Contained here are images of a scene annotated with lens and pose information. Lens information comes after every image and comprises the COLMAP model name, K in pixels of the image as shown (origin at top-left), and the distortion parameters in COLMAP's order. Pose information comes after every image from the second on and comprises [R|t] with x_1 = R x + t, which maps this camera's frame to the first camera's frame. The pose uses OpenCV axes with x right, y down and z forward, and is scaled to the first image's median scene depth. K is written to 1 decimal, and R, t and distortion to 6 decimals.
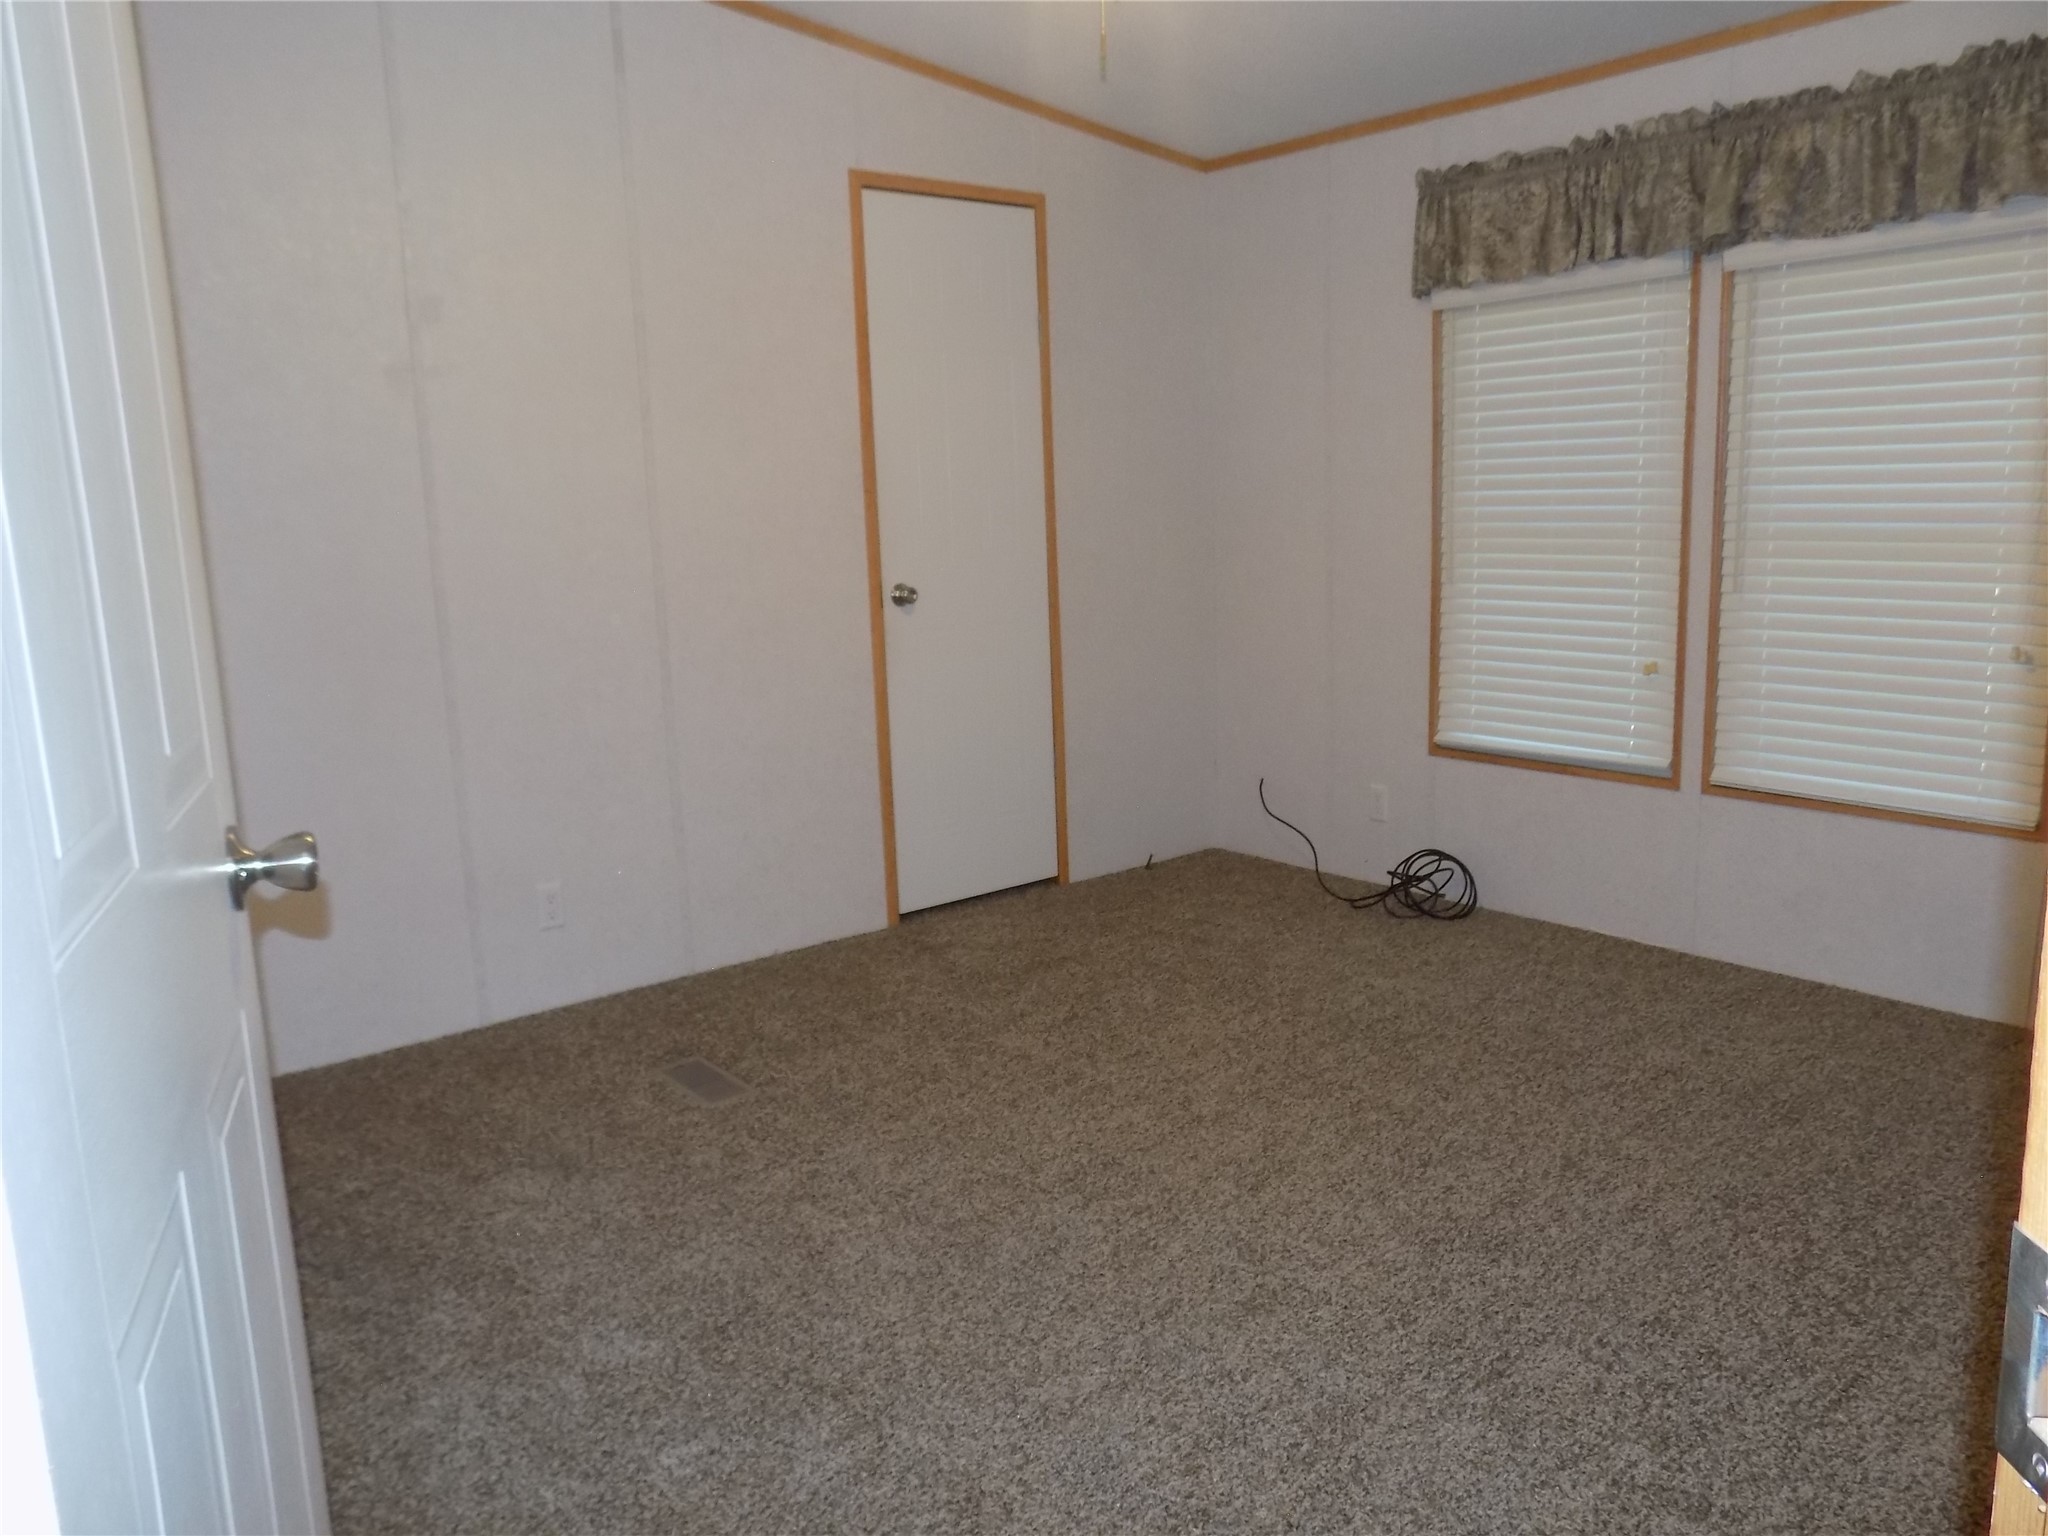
lens RADIAL K [[1528.2, 0, 1024.0], [0, 1528.2, 768.0], [0, 0, 1]] dist [-0.007591, -0.002631]
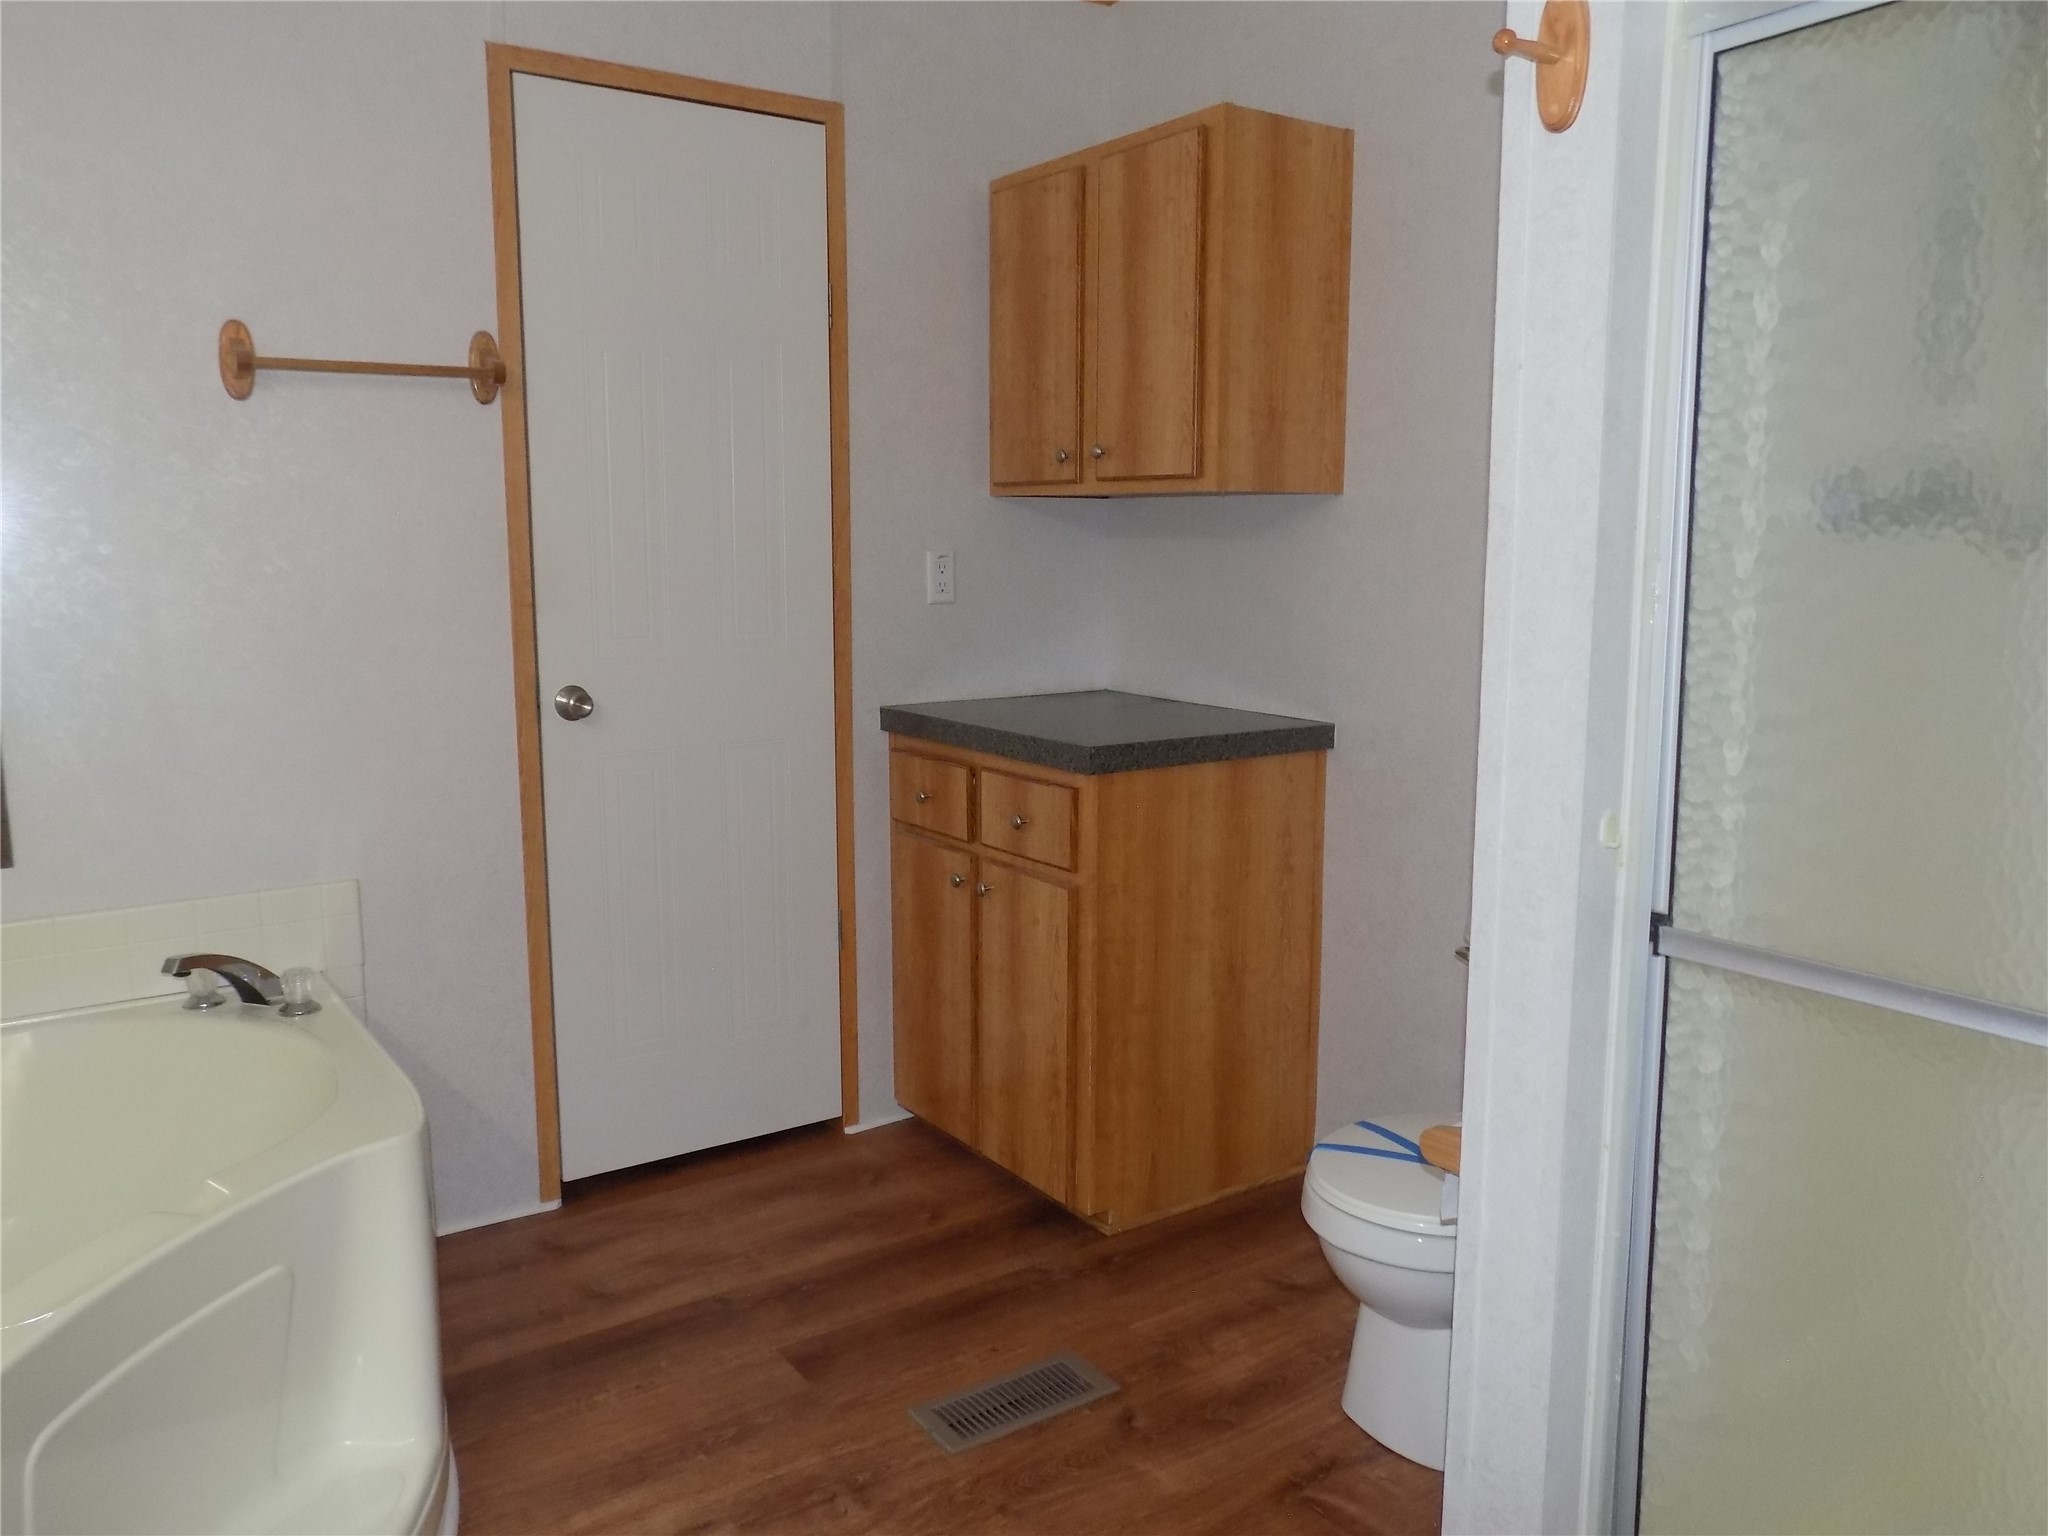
lens RADIAL K [[1528.2, 0, 1024.0], [0, 1528.2, 768.0], [0, 0, 1]] dist [-0.007591, -0.002631]
pose [[0.996886, 0.040531, -0.067641, 0.155673], [-0.042815, 0.998549, -0.032658, -0.071542], [0.066219, 0.035452, 0.997175, 0.364868]]
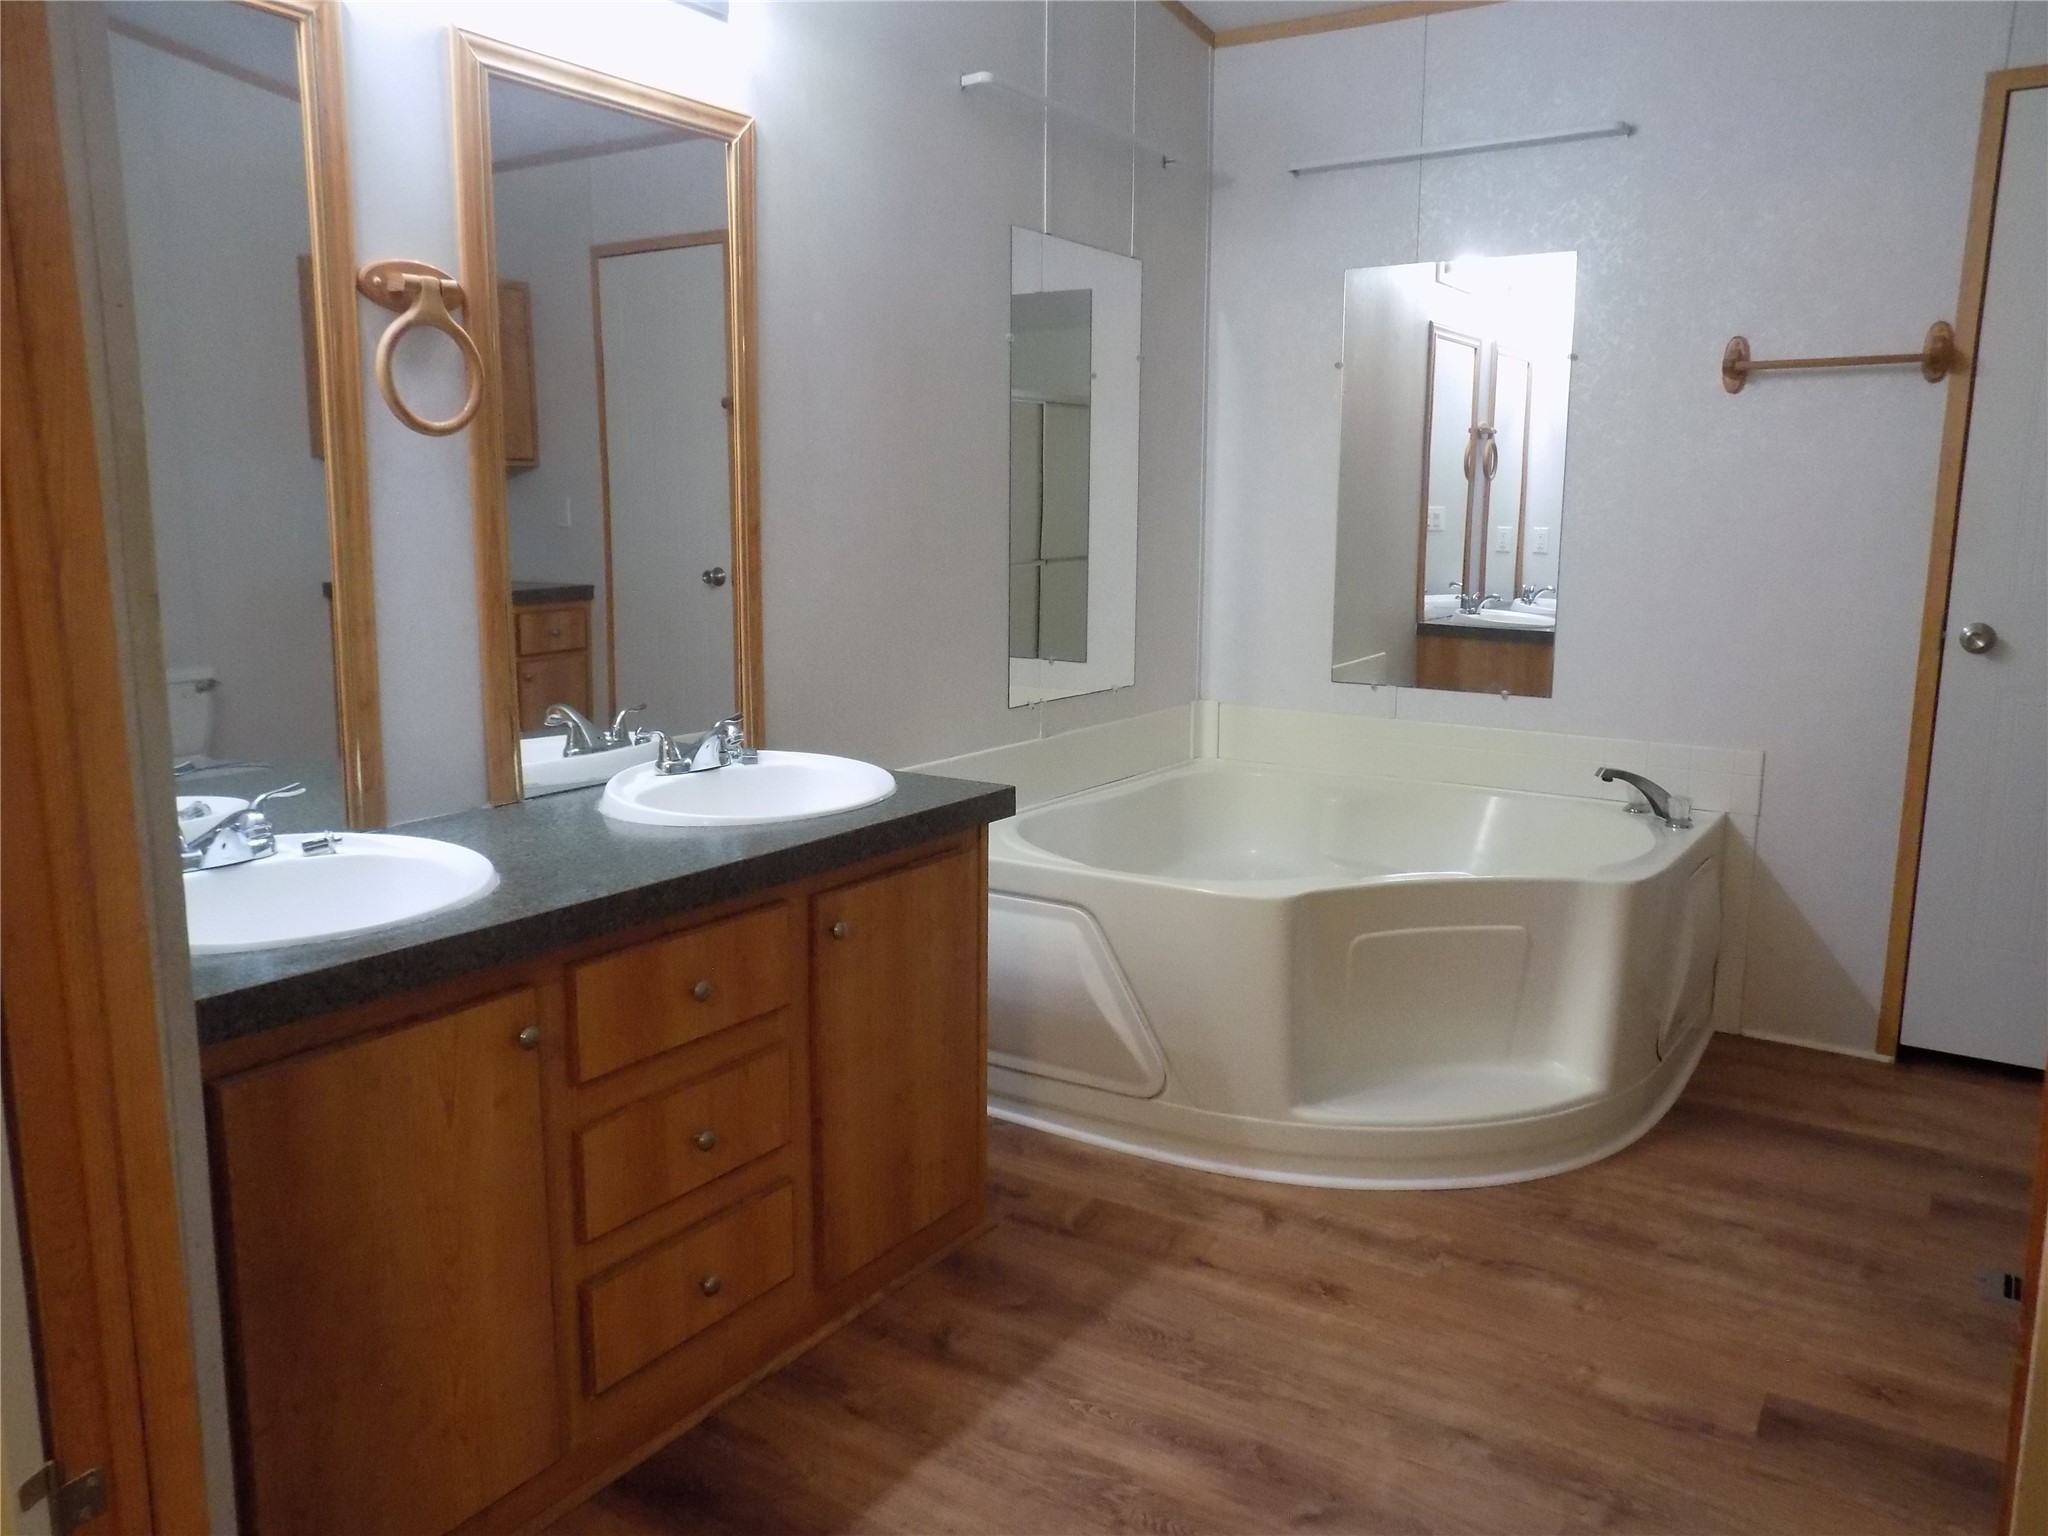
lens RADIAL K [[1528.2, 0, 1024.0], [0, 1528.2, 768.0], [0, 0, 1]] dist [-0.007591, -0.002631]
pose [[0.301064, 0.191750, -0.934126, 0.487068], [-0.192510, 0.971628, 0.137403, -0.062717], [0.933970, 0.138461, 0.329436, 0.325230]]
